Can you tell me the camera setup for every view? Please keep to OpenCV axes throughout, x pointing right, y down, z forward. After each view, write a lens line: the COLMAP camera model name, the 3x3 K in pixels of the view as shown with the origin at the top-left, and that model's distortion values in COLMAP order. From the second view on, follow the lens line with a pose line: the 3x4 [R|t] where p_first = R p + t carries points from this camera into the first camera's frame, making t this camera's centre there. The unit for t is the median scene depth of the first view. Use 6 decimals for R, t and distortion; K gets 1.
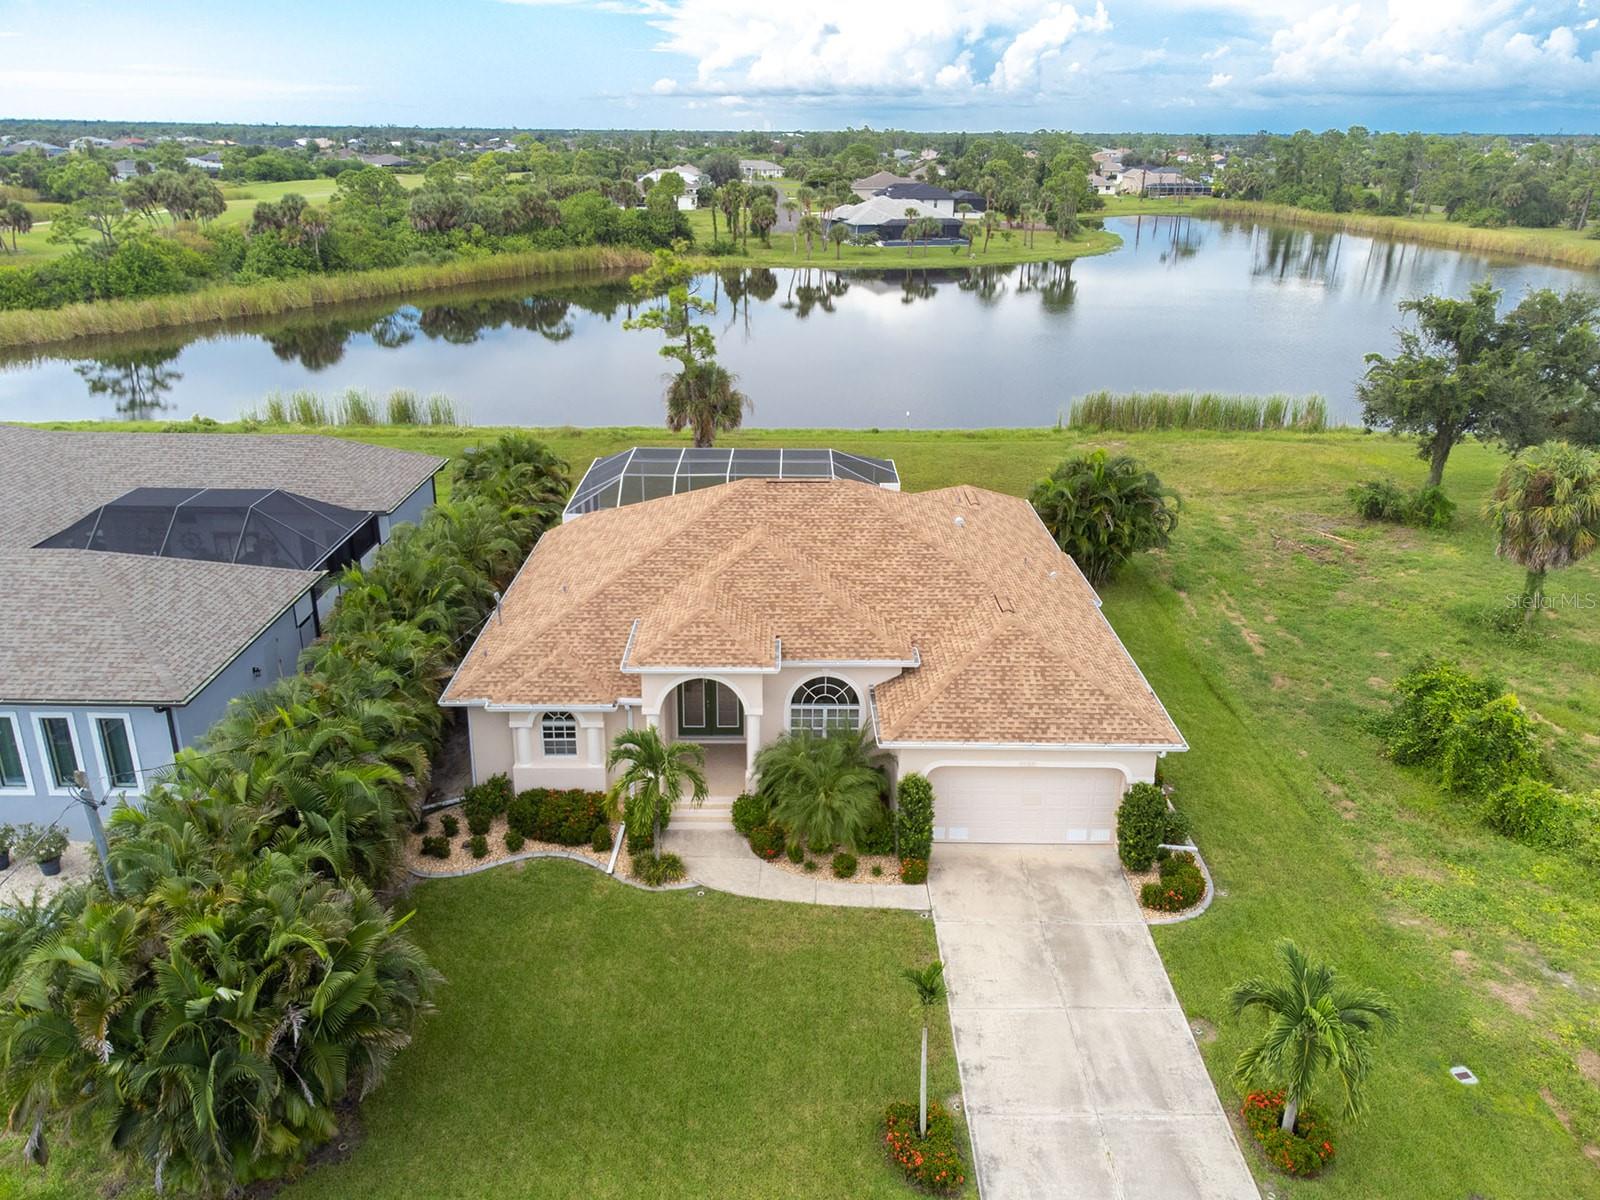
lens RADIAL K [[1192.9, 0, 801.5], [0, 1192.9, 591.8], [0, 0, 1]] dist [0.035649, -0.001558]
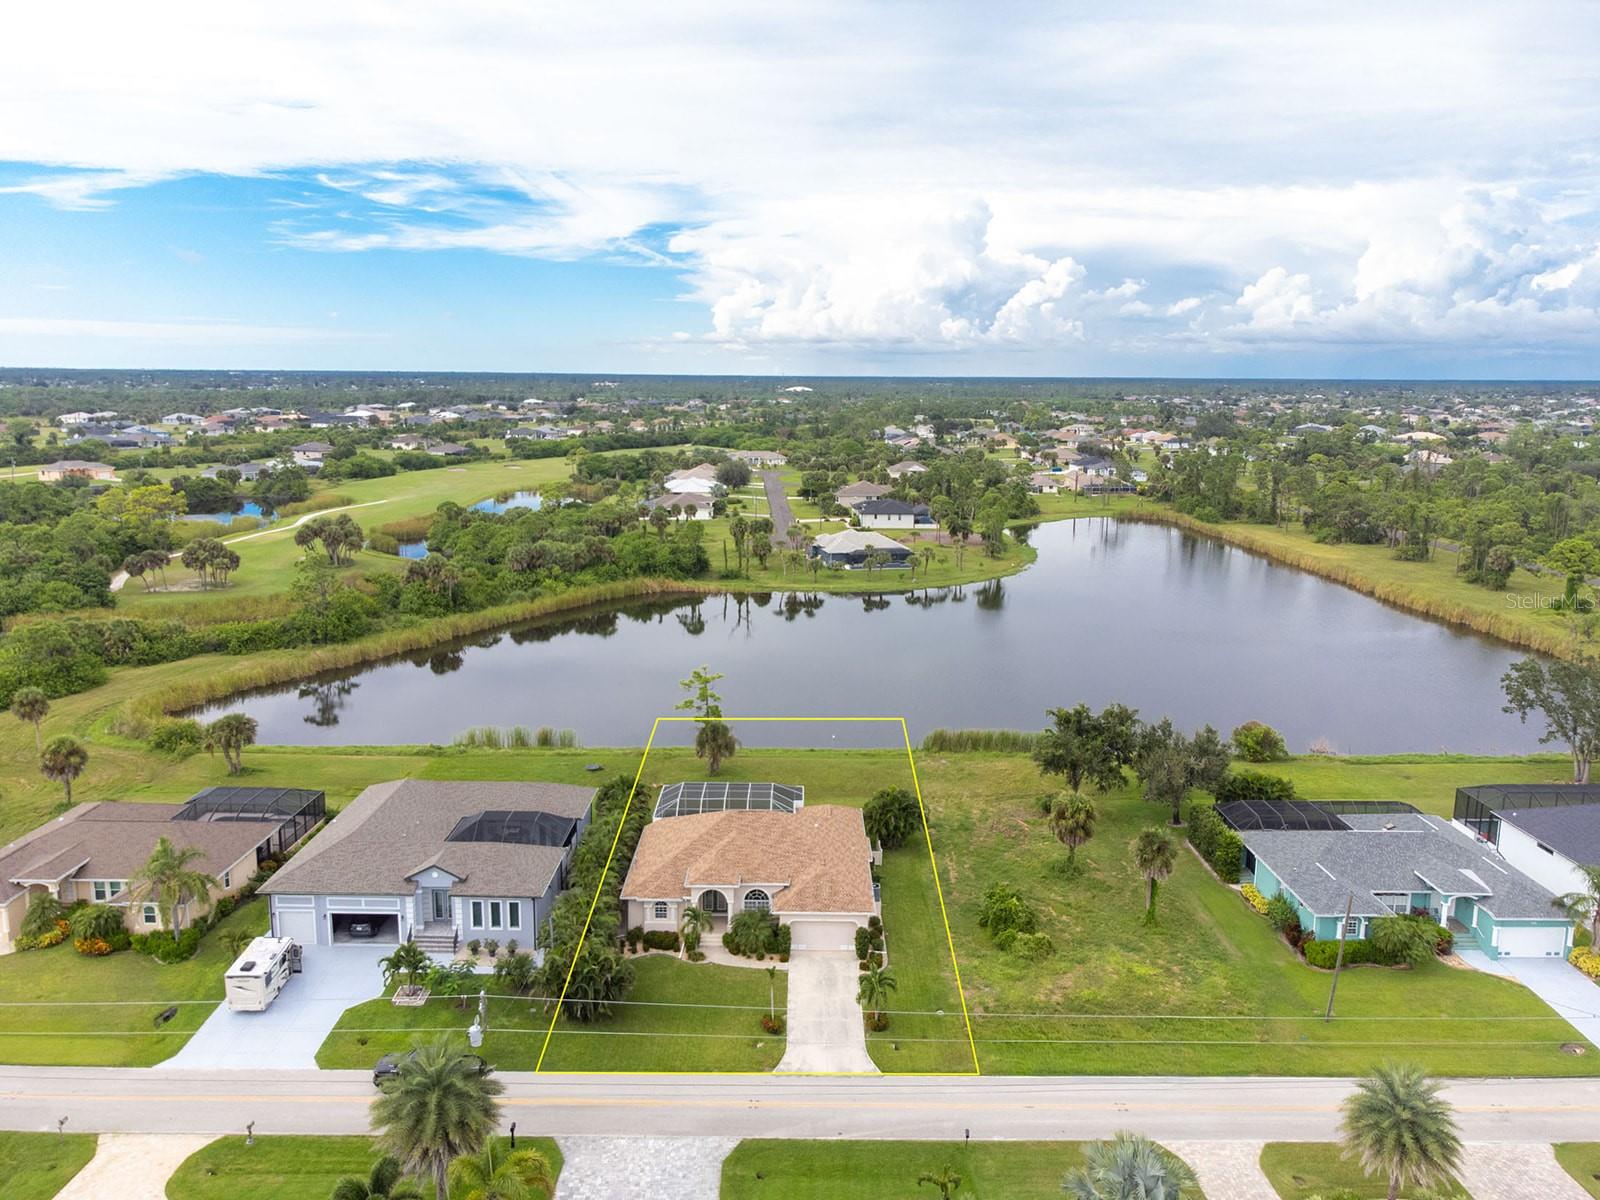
lens RADIAL K [[1192.9, 0, 794.1], [0, 1192.9, 585.5], [0, 0, 1]] dist [0.035649, -0.001558]
pose [[0.999885, -0.000055, -0.015135, 0.039062], [-0.002826, 0.981728, -0.190266, -0.024588], [0.014869, 0.190287, 0.981616, -0.488515]]
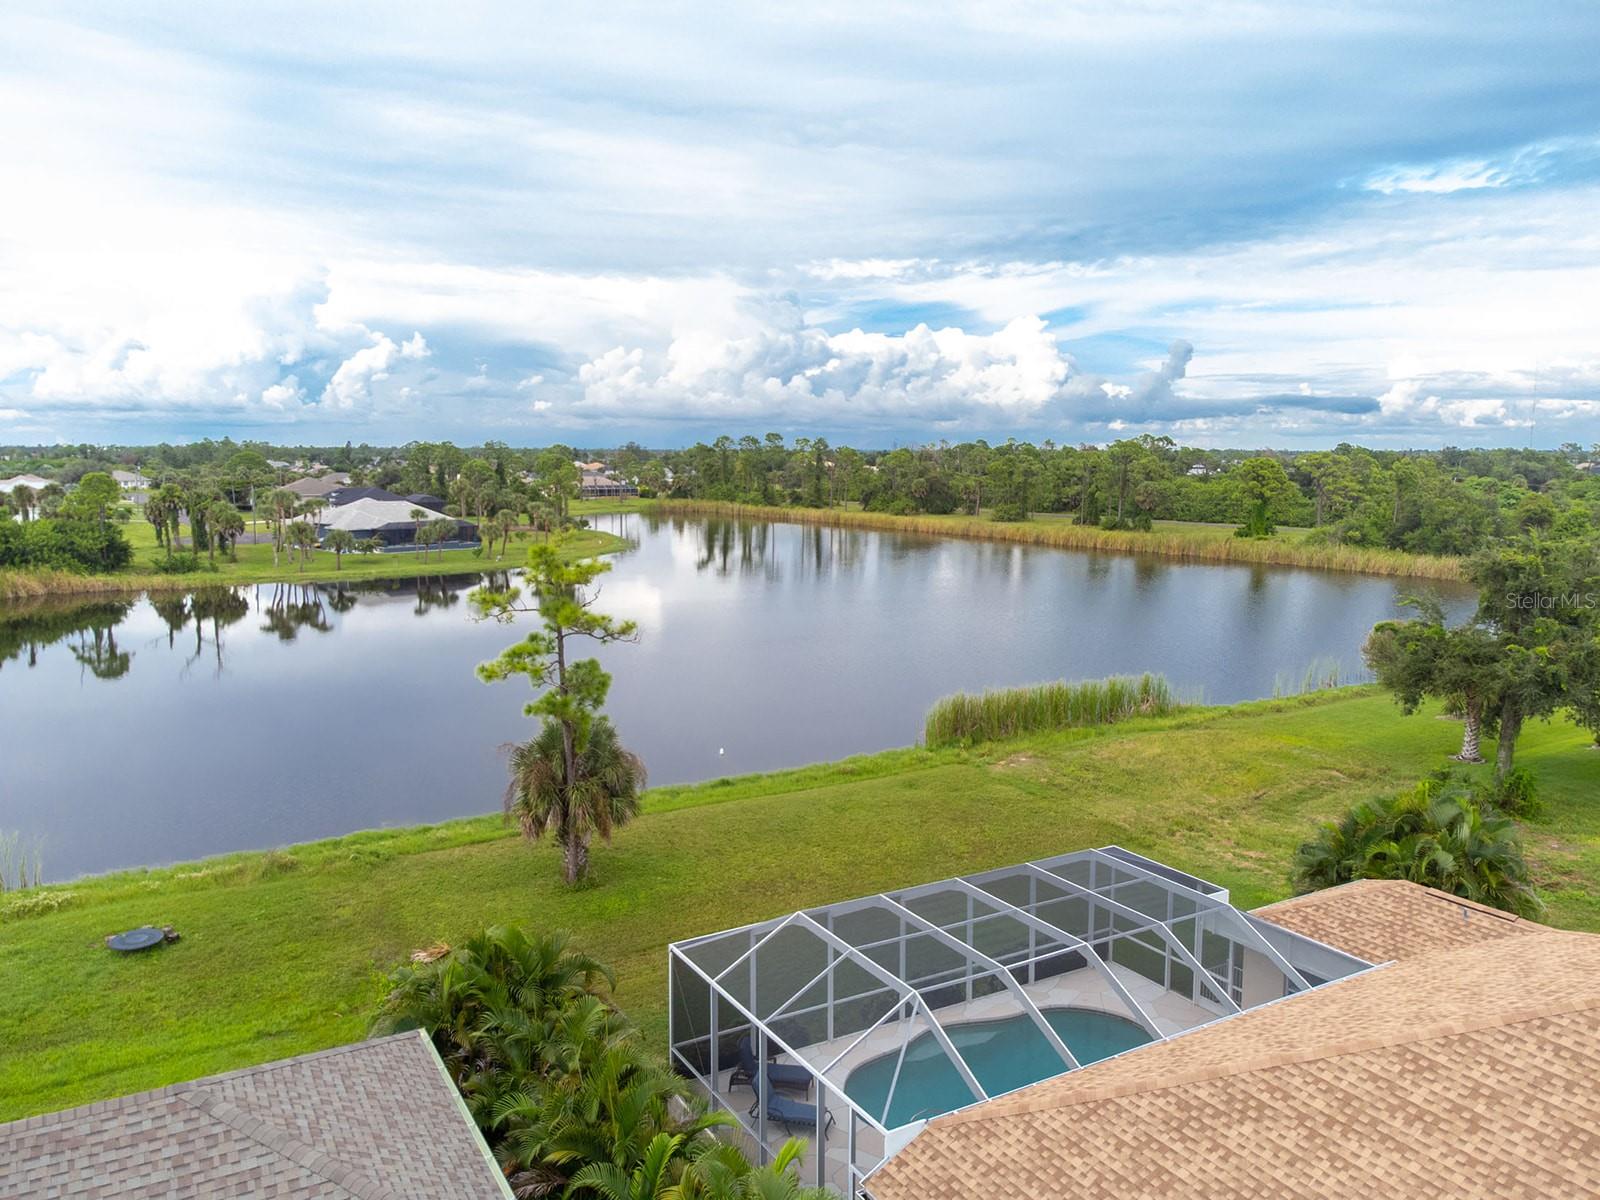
lens RADIAL K [[1192.9, 0, 793.4], [0, 1192.9, 593.1], [0, 0, 1]] dist [0.035649, -0.001558]
pose [[0.870147, -0.066177, 0.488328, -0.152867], [0.182348, 0.963843, -0.194307, -0.062044], [-0.457813, 0.258121, 0.850753, 0.220052]]
